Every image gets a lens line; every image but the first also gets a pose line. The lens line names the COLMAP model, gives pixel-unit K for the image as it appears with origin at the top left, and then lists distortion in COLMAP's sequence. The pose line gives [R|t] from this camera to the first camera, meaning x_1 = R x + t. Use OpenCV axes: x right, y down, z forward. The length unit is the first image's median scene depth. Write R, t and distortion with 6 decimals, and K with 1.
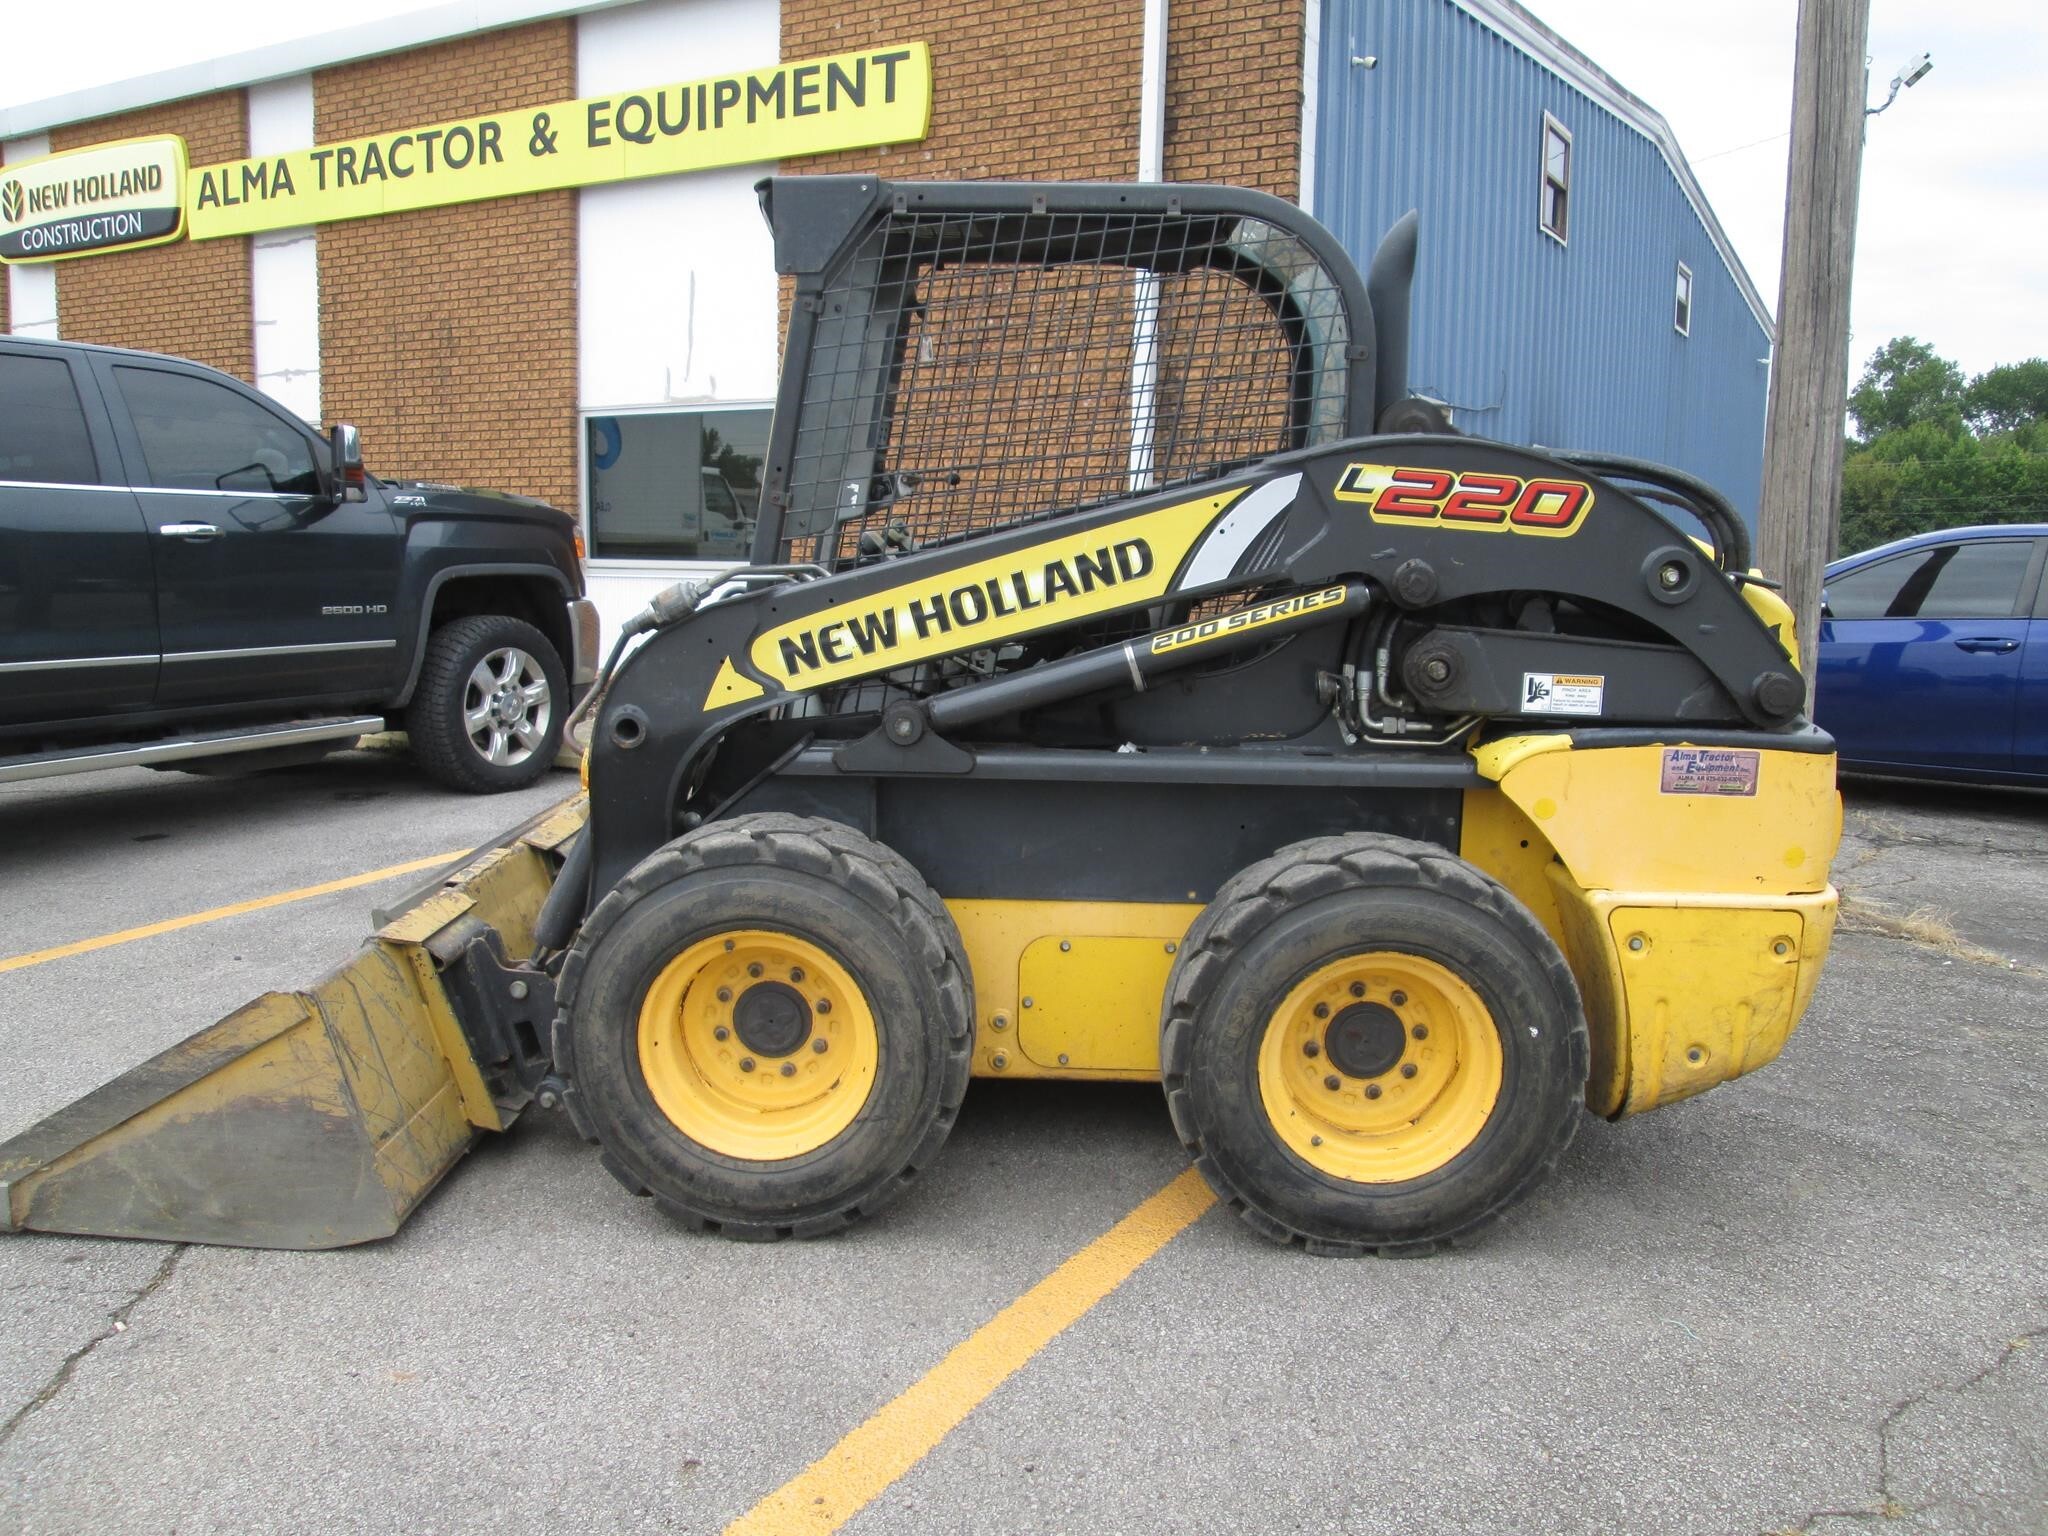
lens RADIAL K [[1686.0, 0, 1030.6], [0, 1686.0, 765.8], [0, 0, 1]] dist [-0.055792, 0.024833]
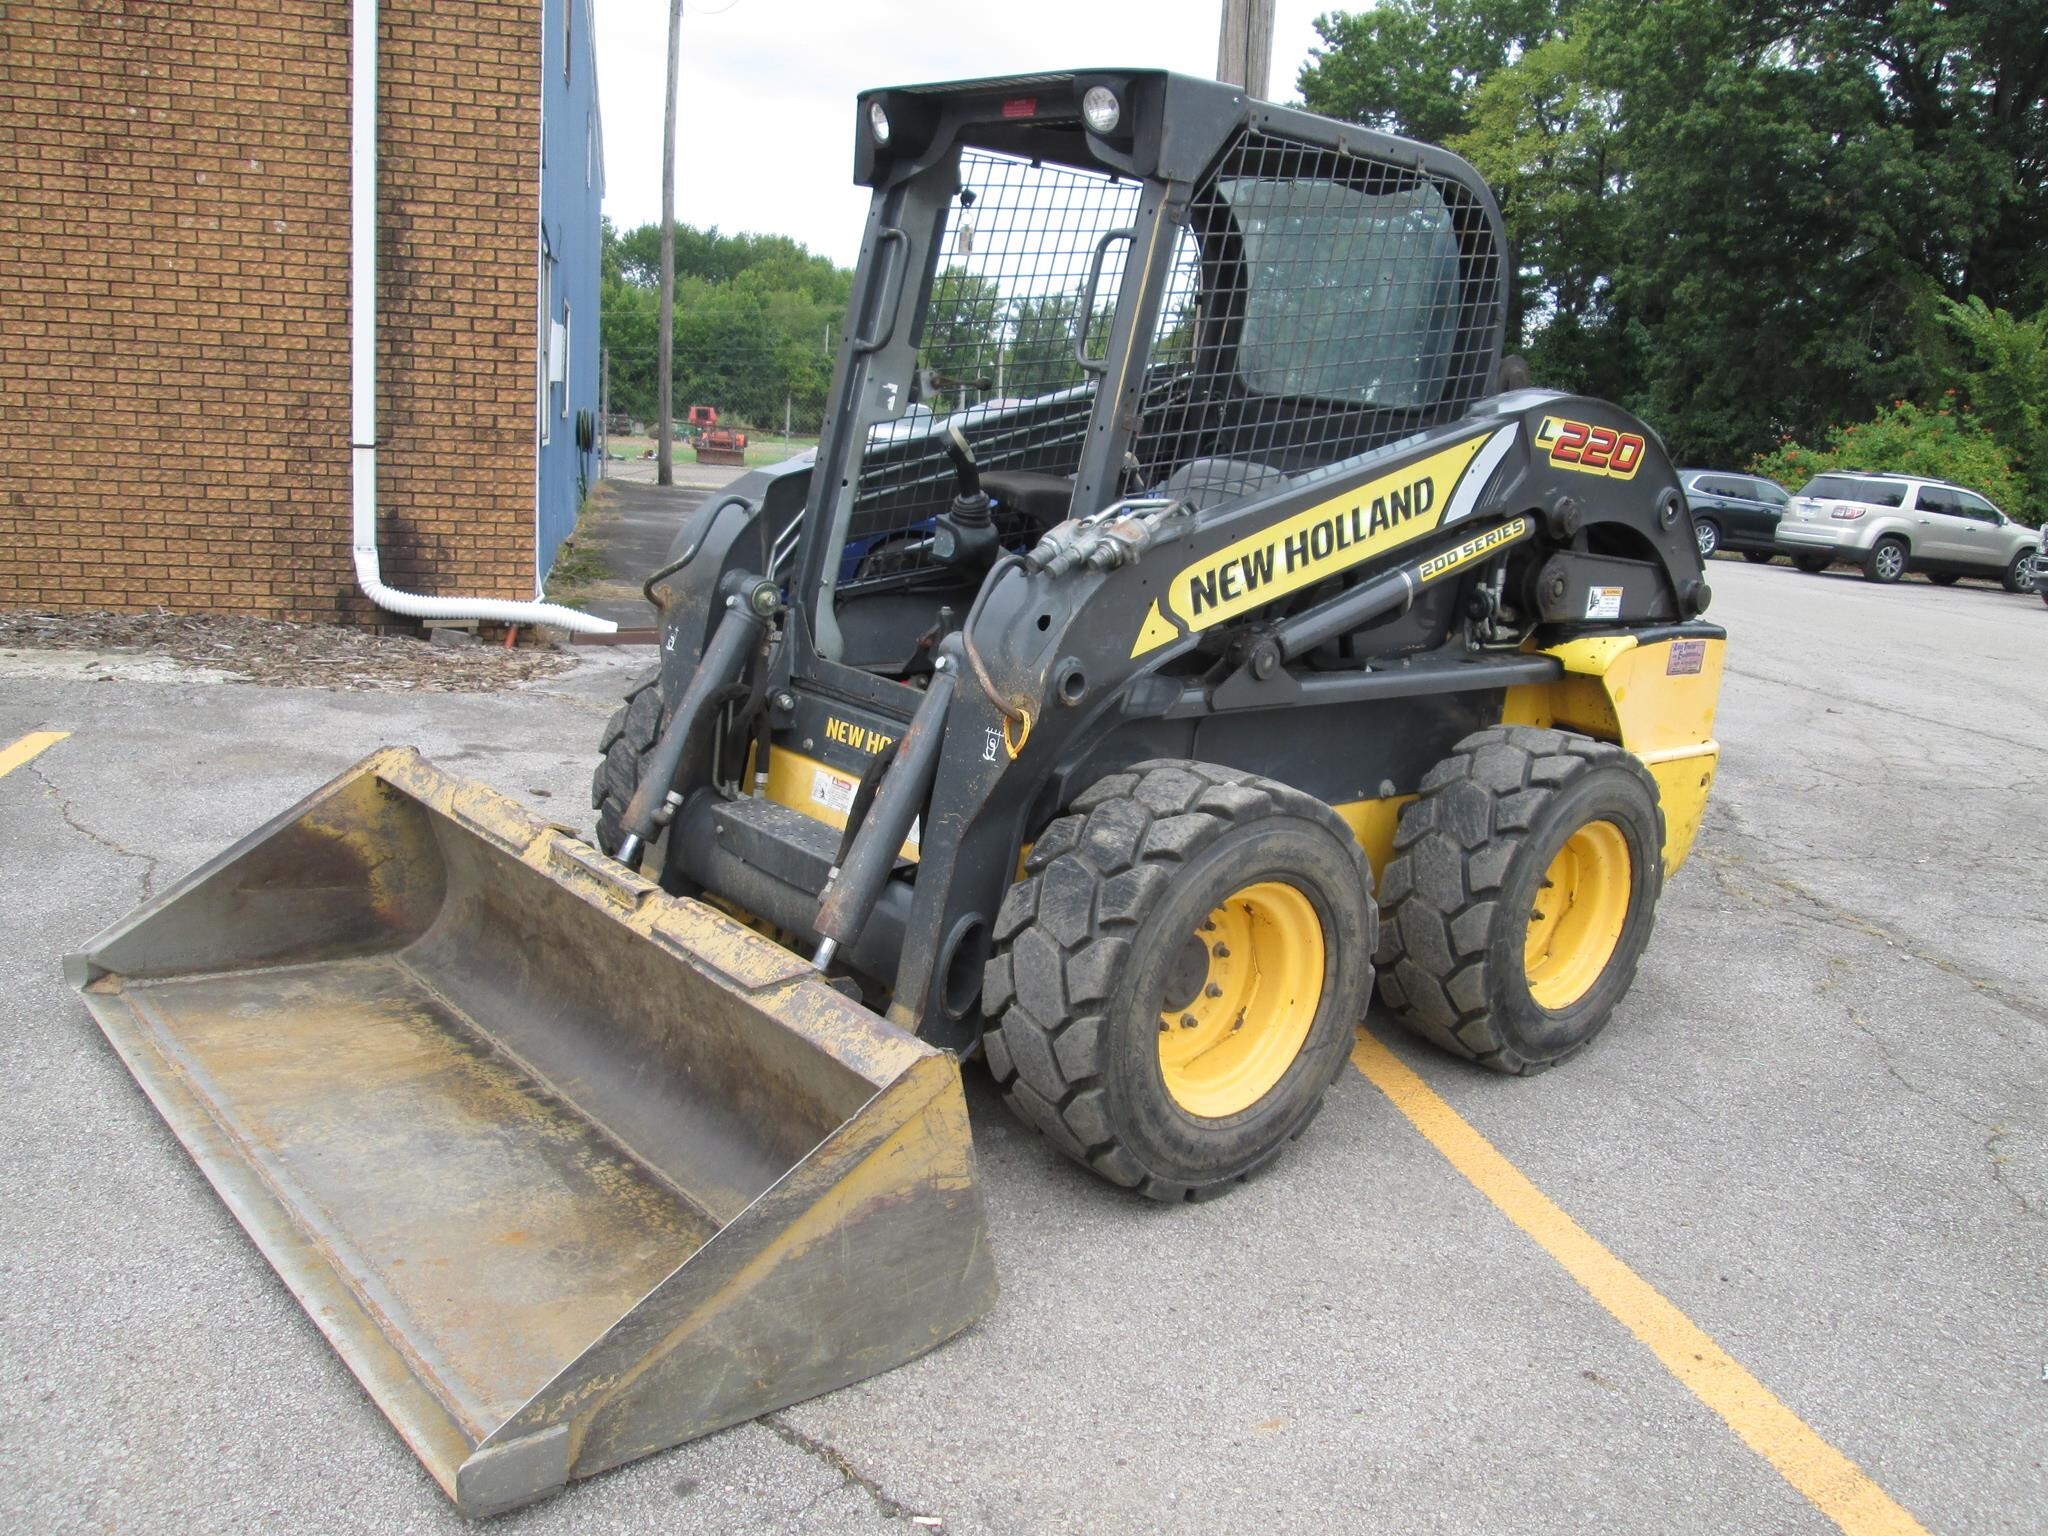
lens RADIAL K [[1686.0, 0, 1012.2], [0, 1686.0, 762.4], [0, 0, 1]] dist [-0.055792, 0.024833]
pose [[0.731770, -0.106472, 0.673184, -0.880191], [0.041654, 0.992862, 0.111755, -0.083094], [-0.680278, -0.053738, 0.730981, 0.373534]]
